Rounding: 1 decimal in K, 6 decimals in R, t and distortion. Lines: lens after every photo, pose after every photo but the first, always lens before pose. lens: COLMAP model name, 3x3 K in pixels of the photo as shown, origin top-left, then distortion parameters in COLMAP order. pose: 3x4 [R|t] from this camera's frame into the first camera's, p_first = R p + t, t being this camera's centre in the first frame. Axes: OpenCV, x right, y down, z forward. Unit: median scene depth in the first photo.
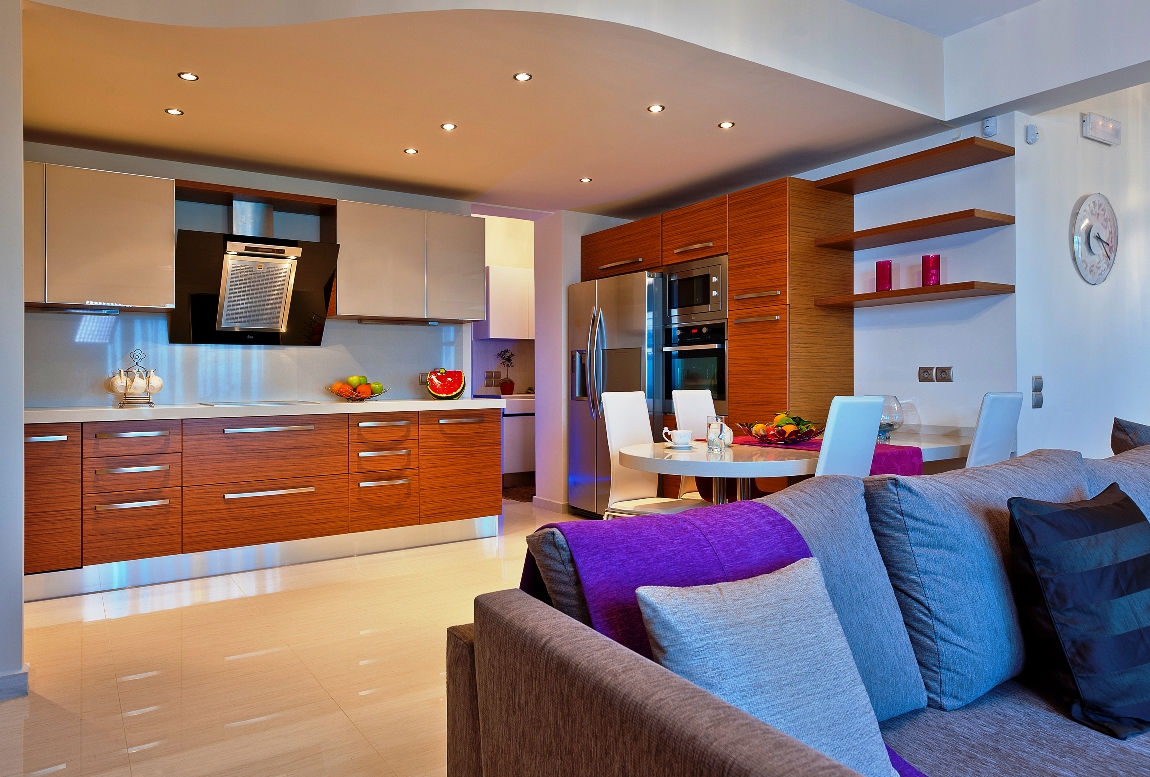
lens RADIAL K [[733.0, 0, 563.9], [0, 733.0, 392.0], [0, 0, 1]] dist [0.033509, -0.004523]
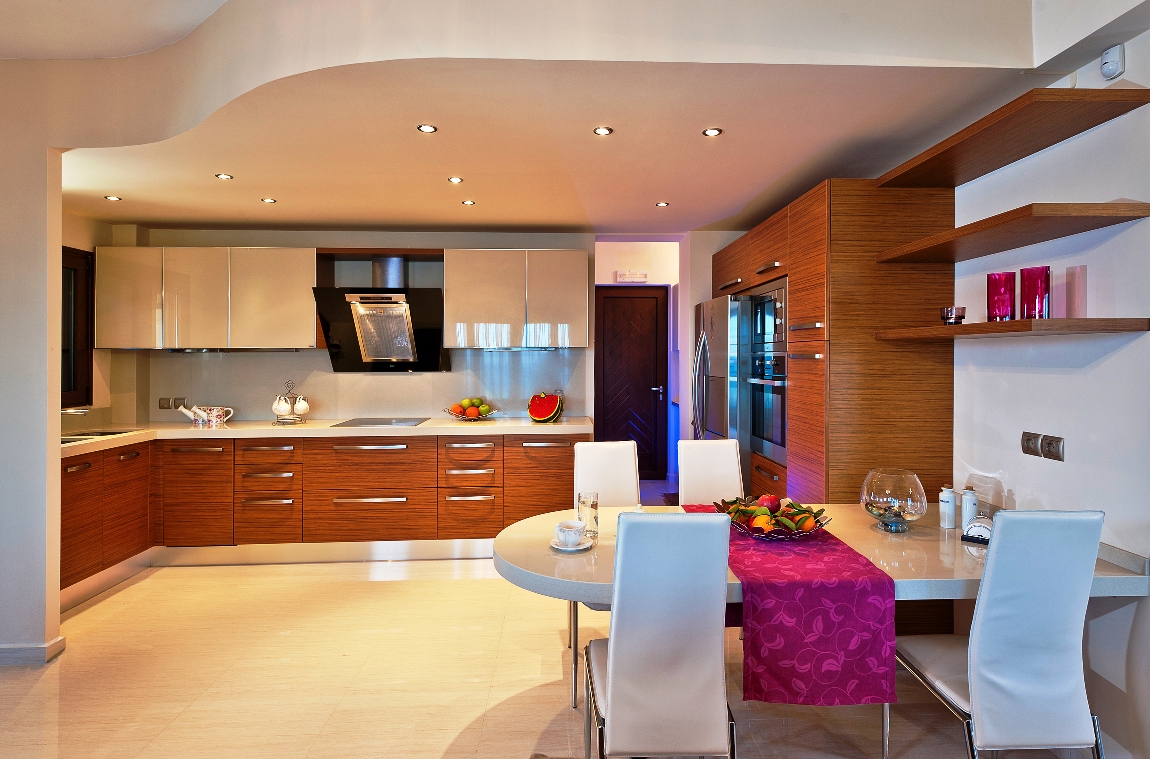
lens RADIAL K [[614.6, 0, 582.5], [0, 614.6, 372.8], [0, 0, 1]] dist [0.012534, -0.000471]
pose [[0.871258, 0.016519, -0.490548, 0.373566], [-0.015692, 0.999860, 0.005799, -0.078298], [0.490575, 0.002646, 0.871395, 0.276005]]
